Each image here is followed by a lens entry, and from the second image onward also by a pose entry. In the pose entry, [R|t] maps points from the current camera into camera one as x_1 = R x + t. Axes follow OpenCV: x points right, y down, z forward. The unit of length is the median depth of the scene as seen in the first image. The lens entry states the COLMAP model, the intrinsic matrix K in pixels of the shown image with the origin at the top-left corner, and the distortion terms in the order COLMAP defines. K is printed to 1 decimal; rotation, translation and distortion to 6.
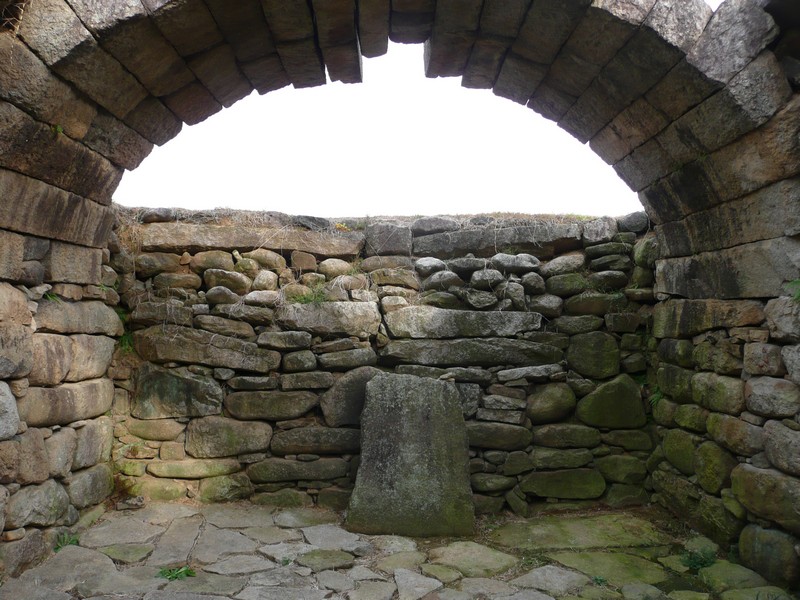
lens RADIAL K [[670.4, 0, 388.8], [0, 670.4, 302.3], [0, 0, 1]] dist [-0.035462, 0.036698]
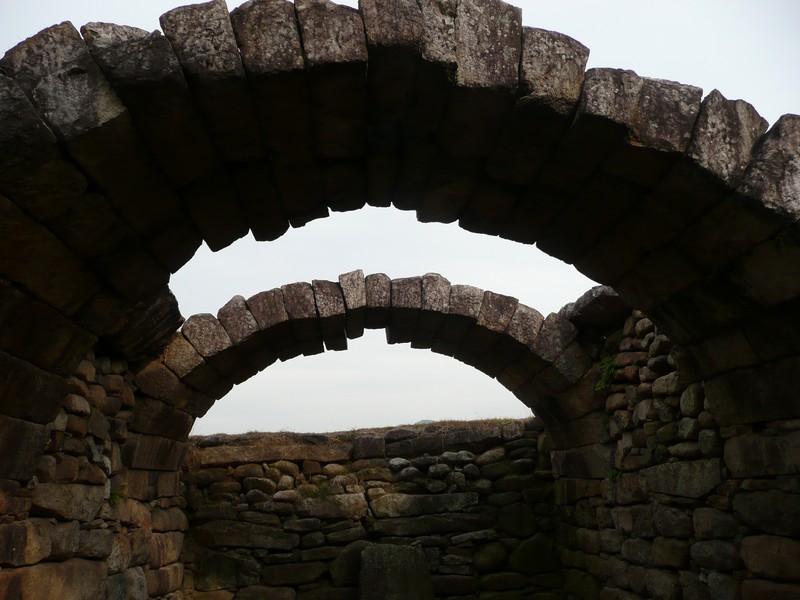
lens RADIAL K [[670.4, 0, 388.8], [0, 670.4, 302.3], [0, 0, 1]] dist [-0.035462, 0.036698]
pose [[0.997031, -0.055722, 0.053135, -0.018867], [0.066953, 0.968225, -0.240953, -0.049155], [-0.038021, 0.243795, 0.969081, -0.511284]]
